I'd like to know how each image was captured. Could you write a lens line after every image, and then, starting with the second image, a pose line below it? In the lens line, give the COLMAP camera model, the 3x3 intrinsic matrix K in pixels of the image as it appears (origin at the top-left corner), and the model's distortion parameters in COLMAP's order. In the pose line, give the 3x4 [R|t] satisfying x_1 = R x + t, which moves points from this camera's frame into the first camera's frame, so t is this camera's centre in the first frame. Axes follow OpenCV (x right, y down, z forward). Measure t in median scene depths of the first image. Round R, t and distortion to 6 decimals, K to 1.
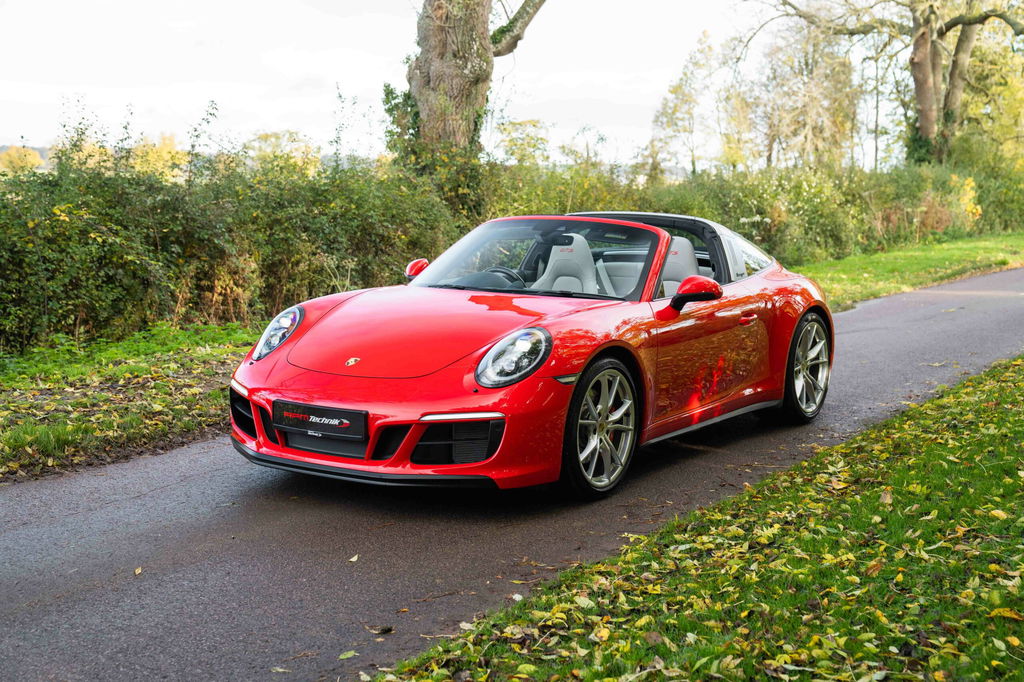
lens RADIAL K [[1413.5, 0, 512.7], [0, 1413.5, 341.5], [0, 0, 1]] dist [0.043754, 0.000000]
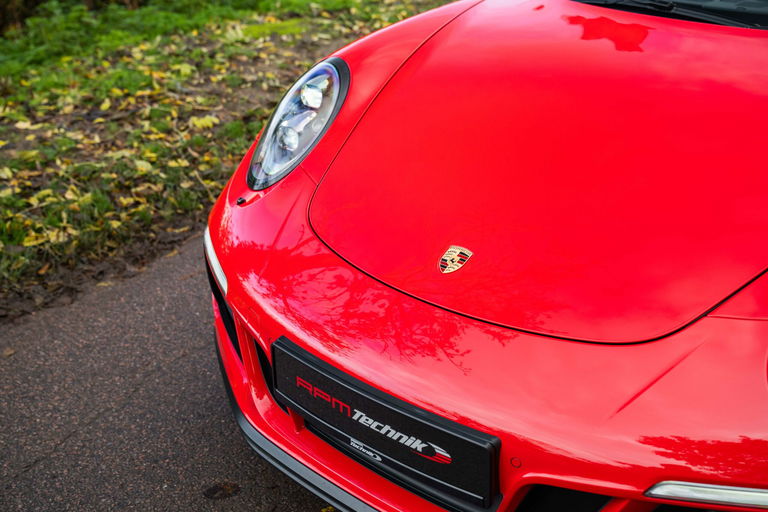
lens RADIAL K [[1008.3, 0, 383.1], [0, 1008.3, 256.5], [0, 0, 1]] dist [0.127631, 0.000000]
pose [[0.989412, 0.031803, -0.141608, -0.071904], [0.015669, 0.946586, 0.322070, -0.064890], [0.144287, -0.320878, 0.936065, 0.563074]]
